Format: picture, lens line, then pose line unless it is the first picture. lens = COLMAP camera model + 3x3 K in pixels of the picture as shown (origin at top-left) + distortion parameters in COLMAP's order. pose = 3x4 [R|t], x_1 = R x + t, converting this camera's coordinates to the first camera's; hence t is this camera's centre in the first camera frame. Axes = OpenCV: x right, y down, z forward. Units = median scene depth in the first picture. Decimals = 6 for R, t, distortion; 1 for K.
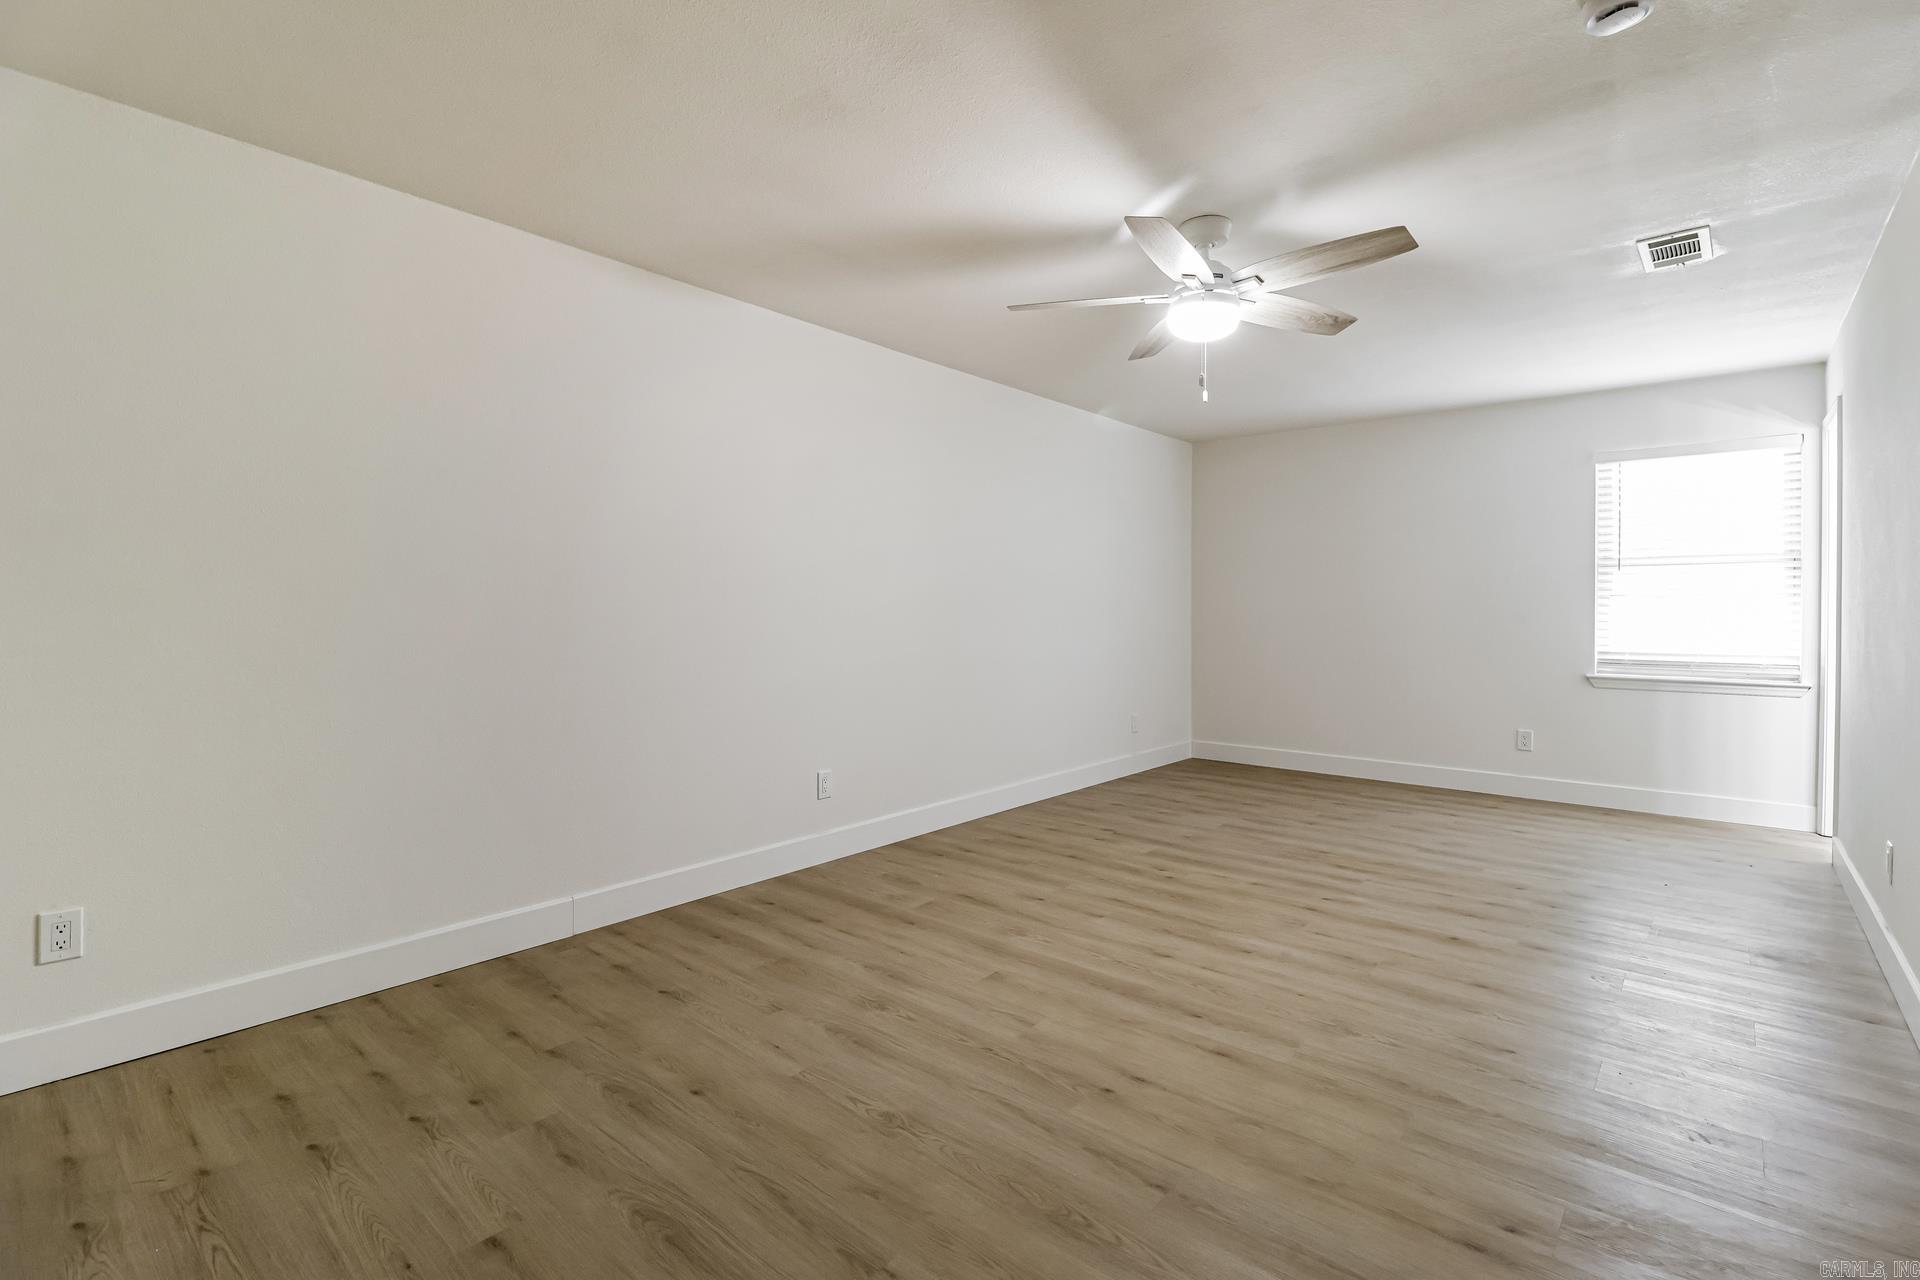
lens RADIAL K [[890.1, 0, 958.0], [0, 890.1, 611.4], [0, 0, 1]] dist [-0.000338, -0.000030]
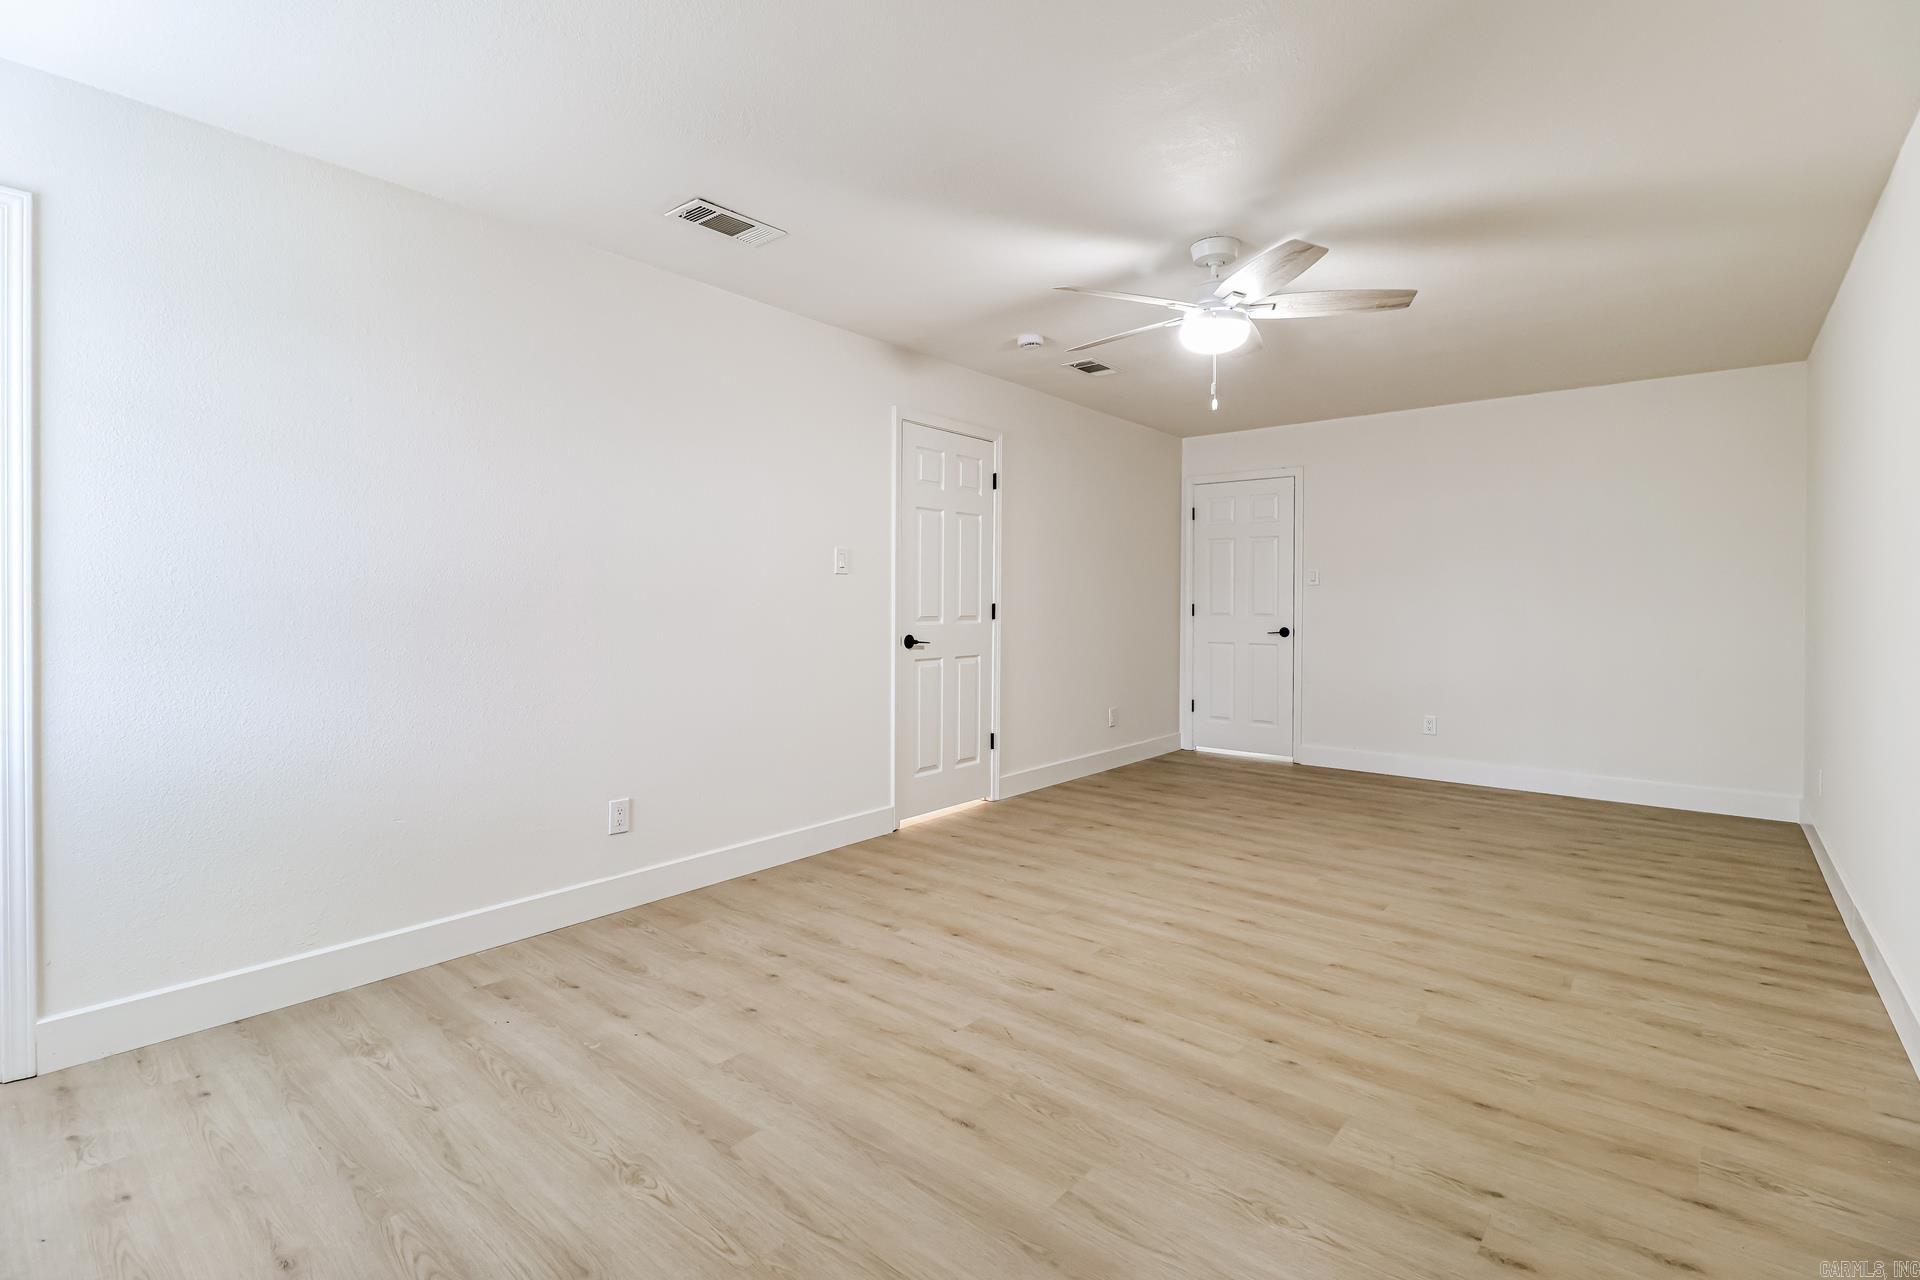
lens RADIAL K [[890.1, 0, 958.0], [0, 890.1, 611.4], [0, 0, 1]] dist [-0.000338, -0.000030]
pose [[-0.999883, -0.005378, -0.014303, 0.562967], [-0.005665, 0.999783, 0.020061, -0.009836], [0.014192, 0.020140, -0.999696, 1.947439]]
